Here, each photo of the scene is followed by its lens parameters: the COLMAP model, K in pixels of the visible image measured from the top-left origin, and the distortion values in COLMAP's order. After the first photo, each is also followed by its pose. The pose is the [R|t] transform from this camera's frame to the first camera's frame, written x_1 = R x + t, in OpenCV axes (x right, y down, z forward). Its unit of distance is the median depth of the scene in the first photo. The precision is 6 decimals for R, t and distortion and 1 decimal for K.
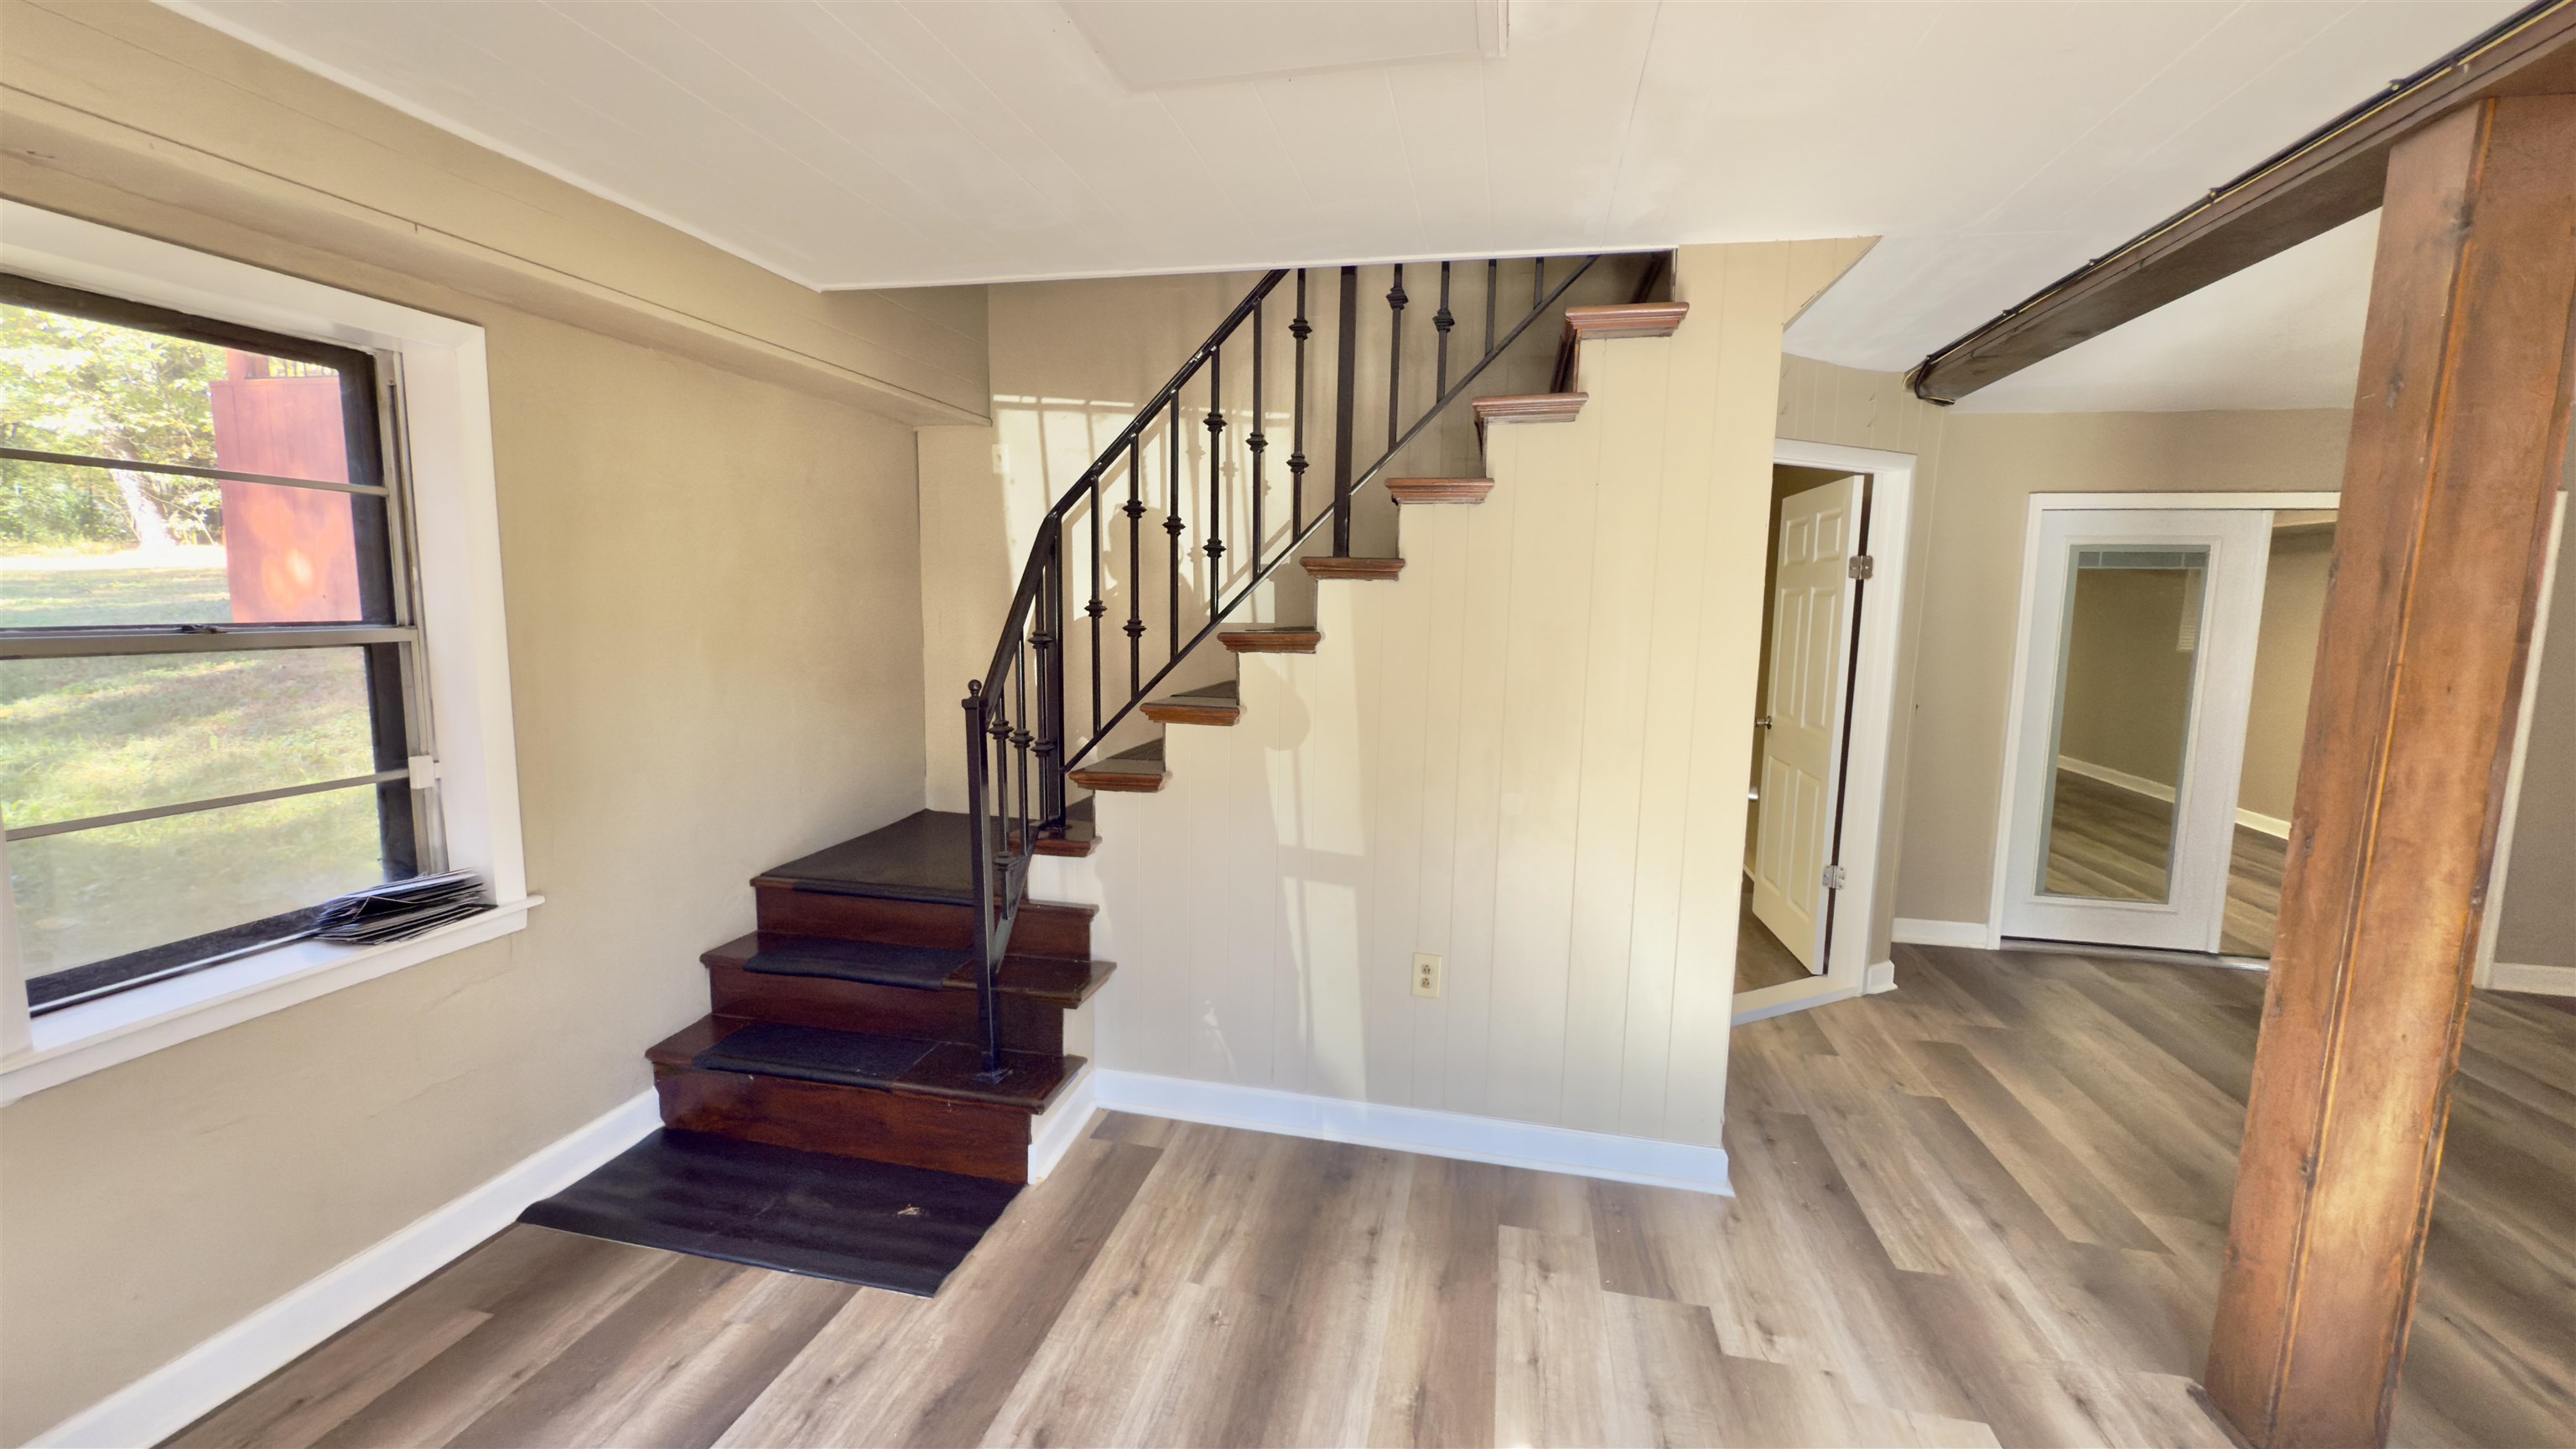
lens RADIAL K [[1027.3, 0, 1284.5], [0, 1027.3, 721.6], [0, 0, 1]] dist [0.000376, -0.000009]
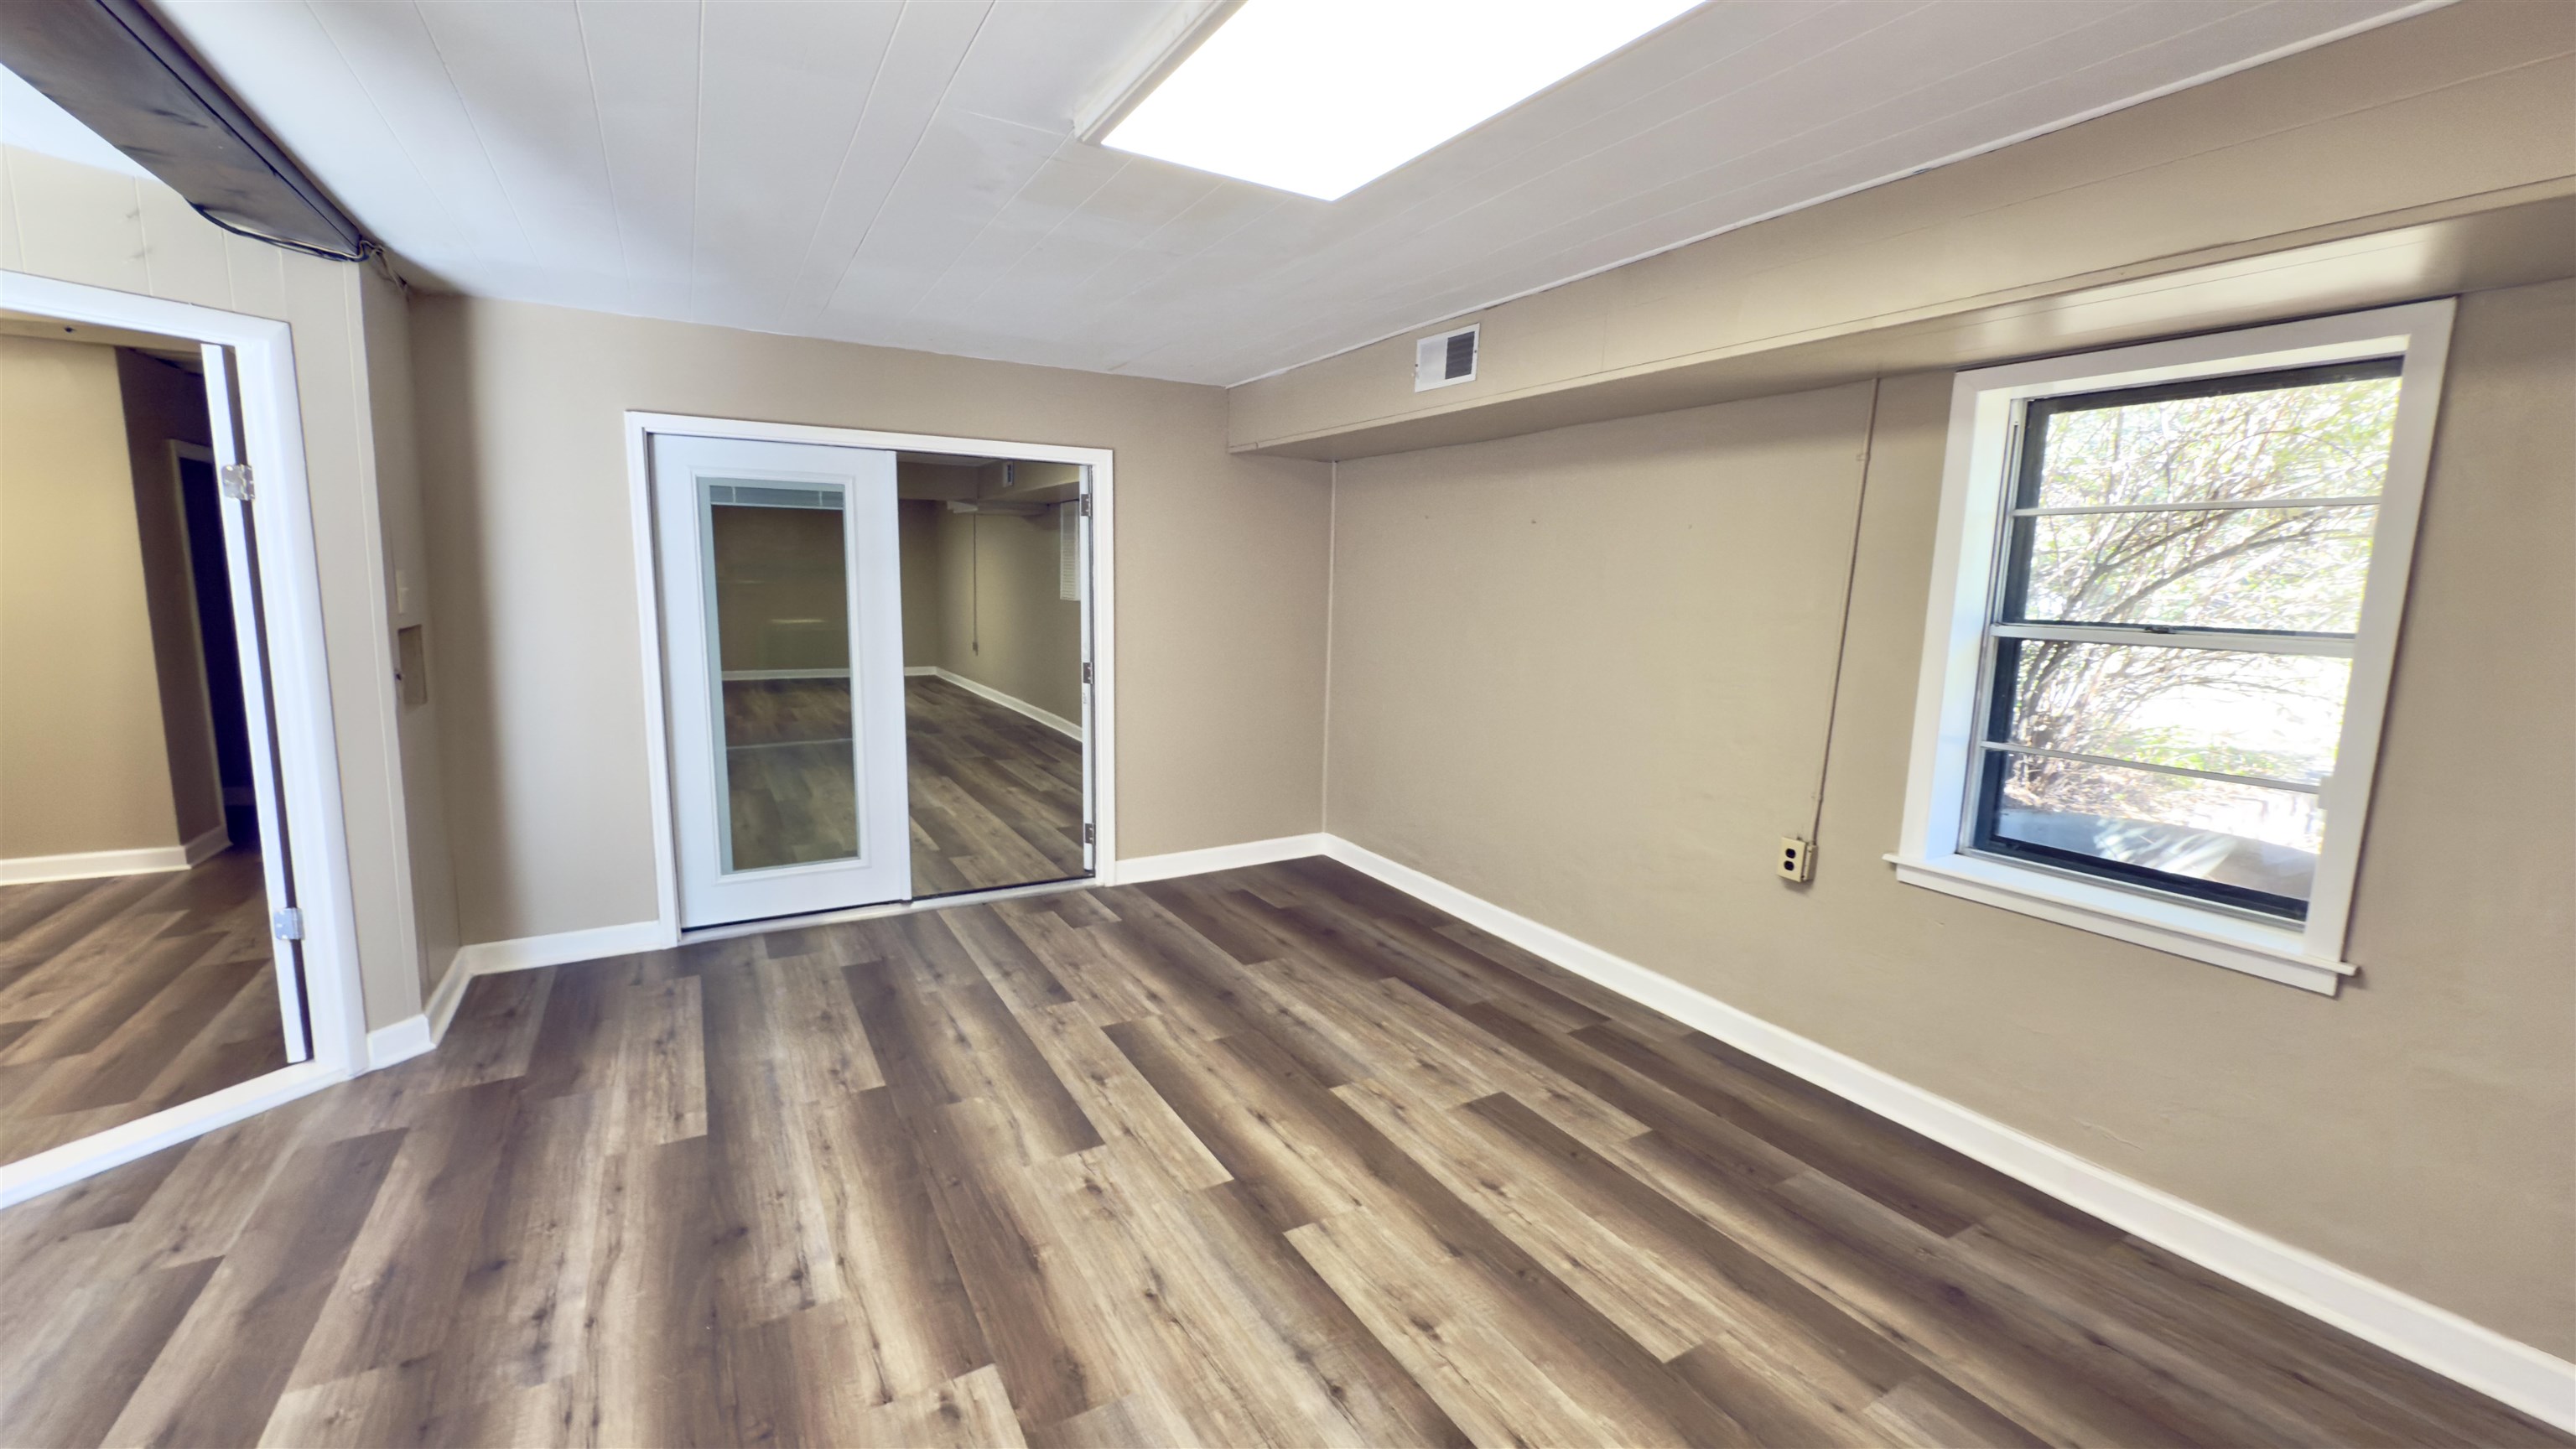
lens RADIAL K [[1028.7, 0, 1288.0], [0, 1028.7, 724.5], [0, 0, 1]] dist [-0.000961, -0.000233]
pose [[0.737102, -0.100903, 0.668206, 0.881095], [0.072298, 0.994890, 0.070481, 0.020786], [-0.671903, -0.003642, 0.740630, 0.021988]]
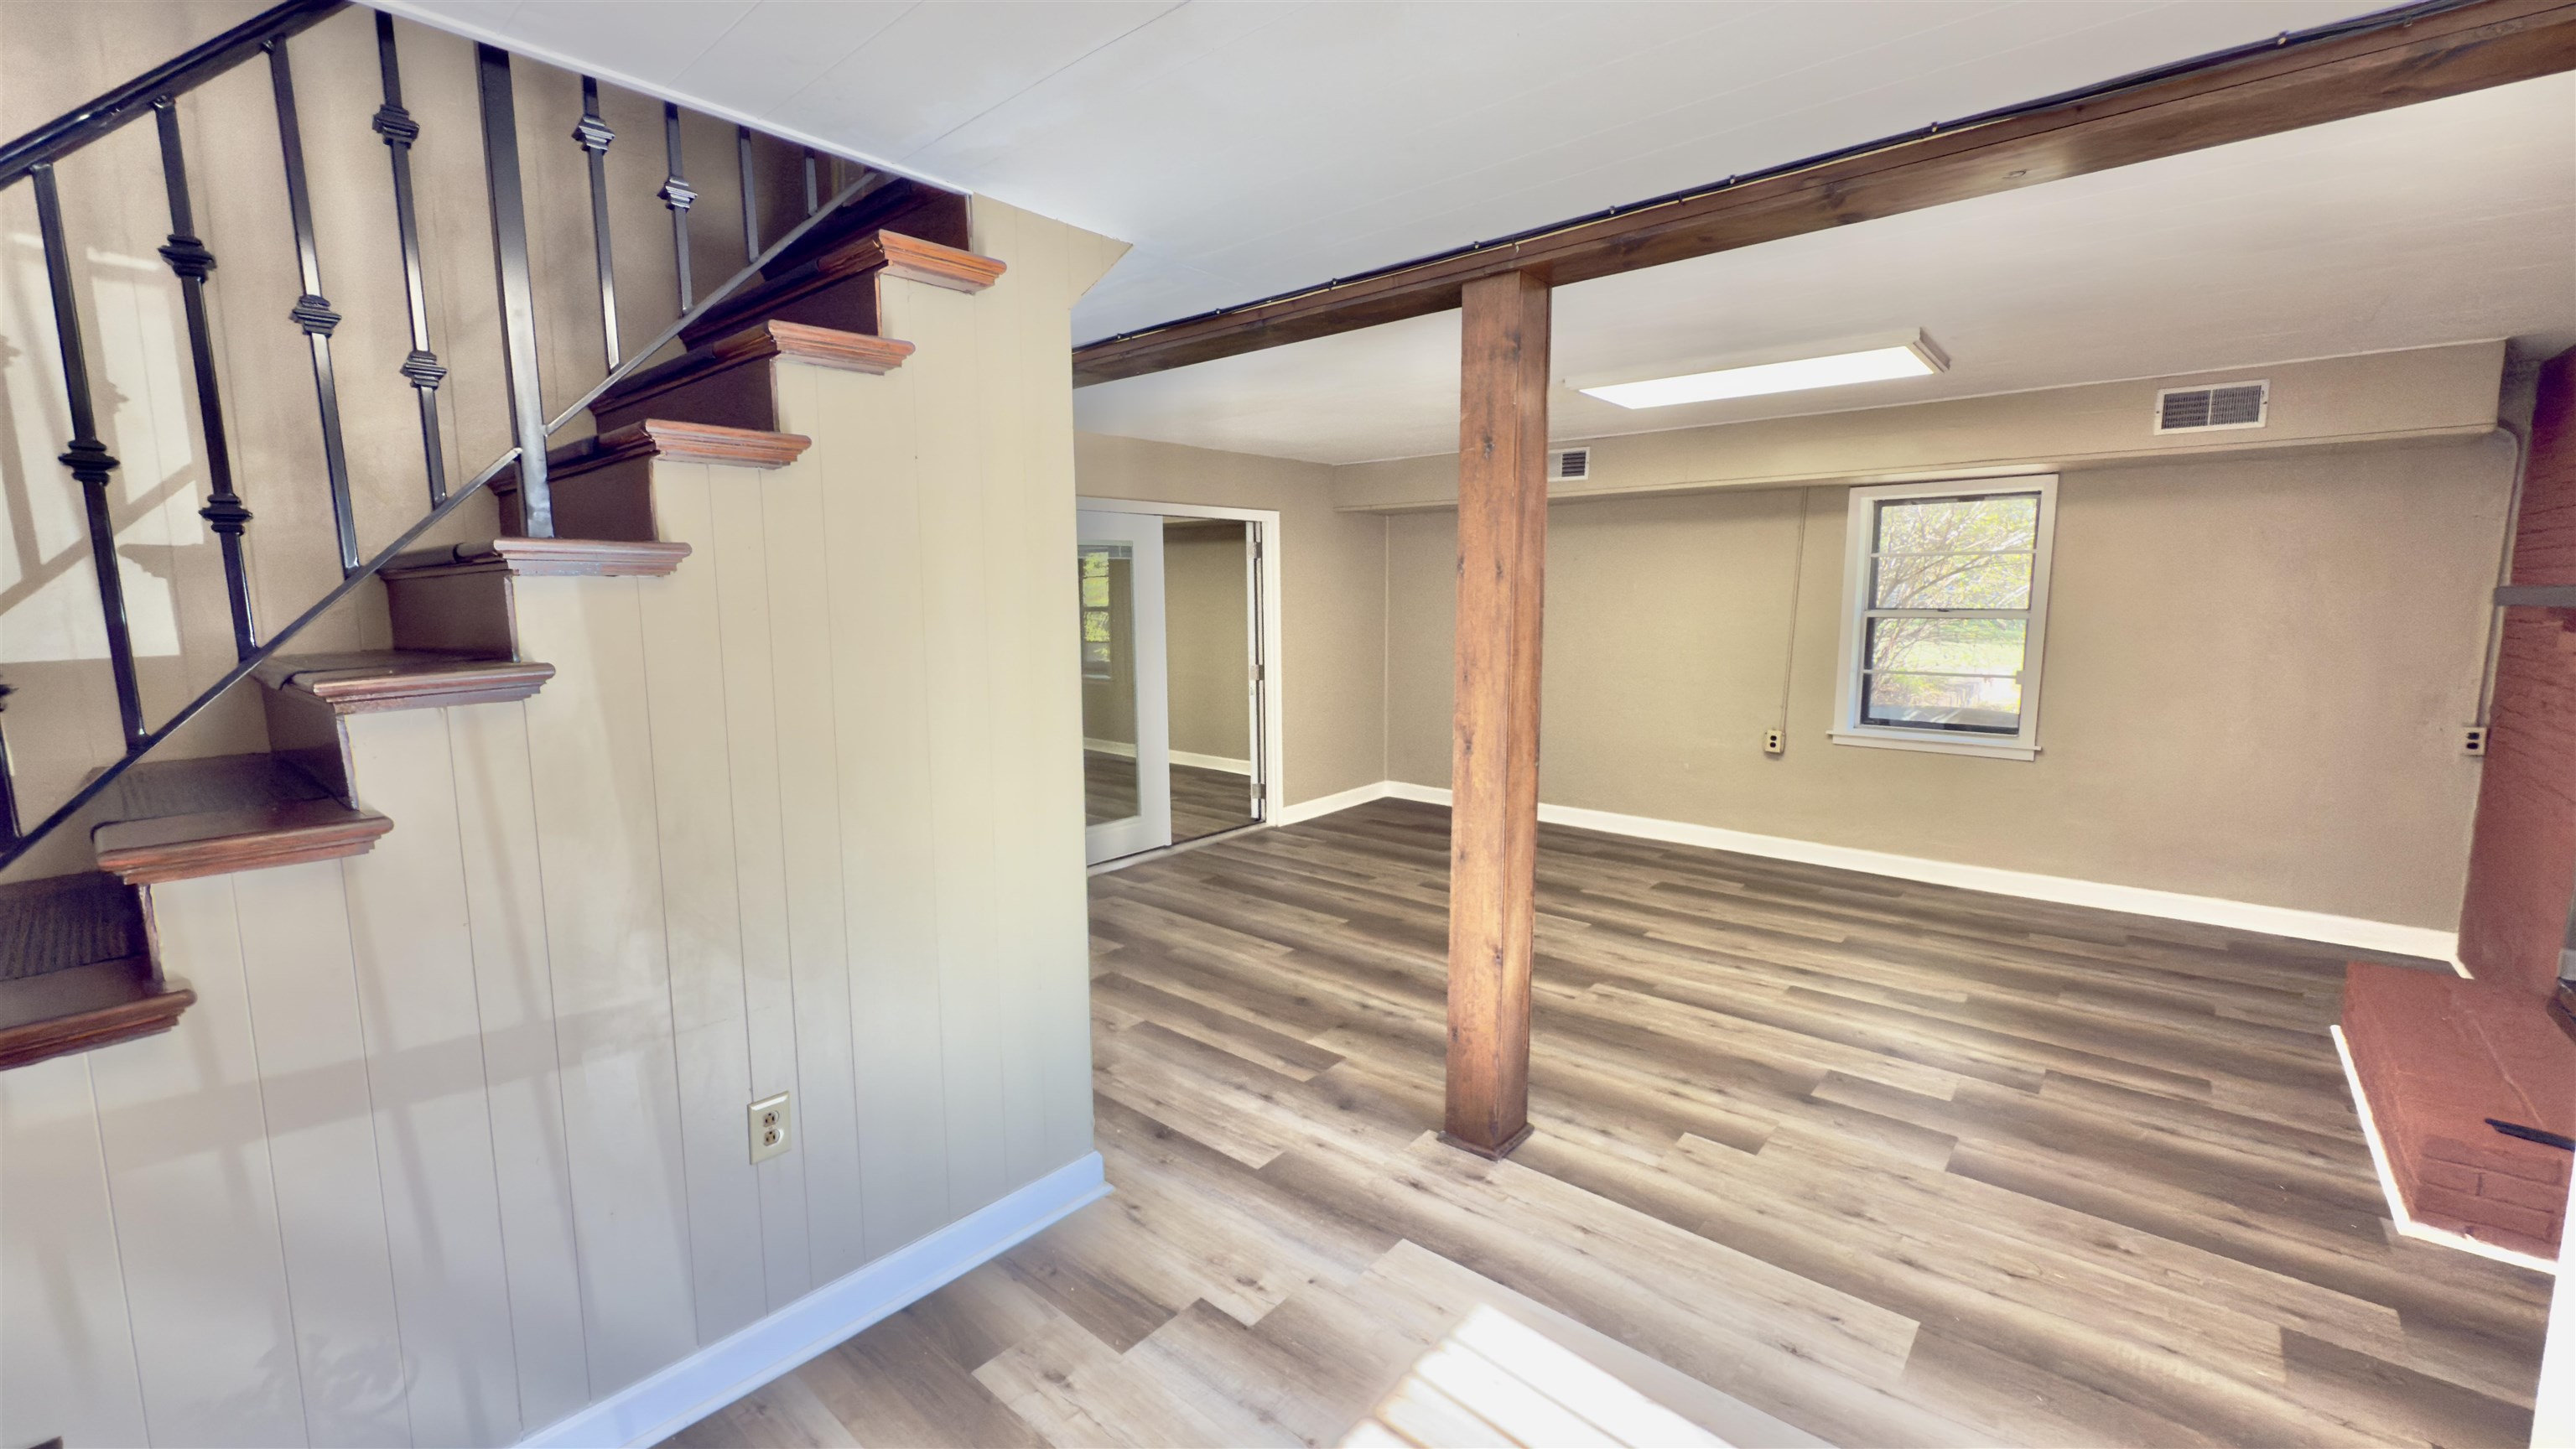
lens RADIAL K [[1027.3, 0, 1284.5], [0, 1027.3, 721.6], [0, 0, 1]] dist [0.000376, -0.000009]
pose [[0.477145, -0.132533, 0.868773, -0.286762], [0.121236, 0.989038, 0.084295, -0.050460], [-0.870422, 0.065106, 0.487983, 0.335425]]
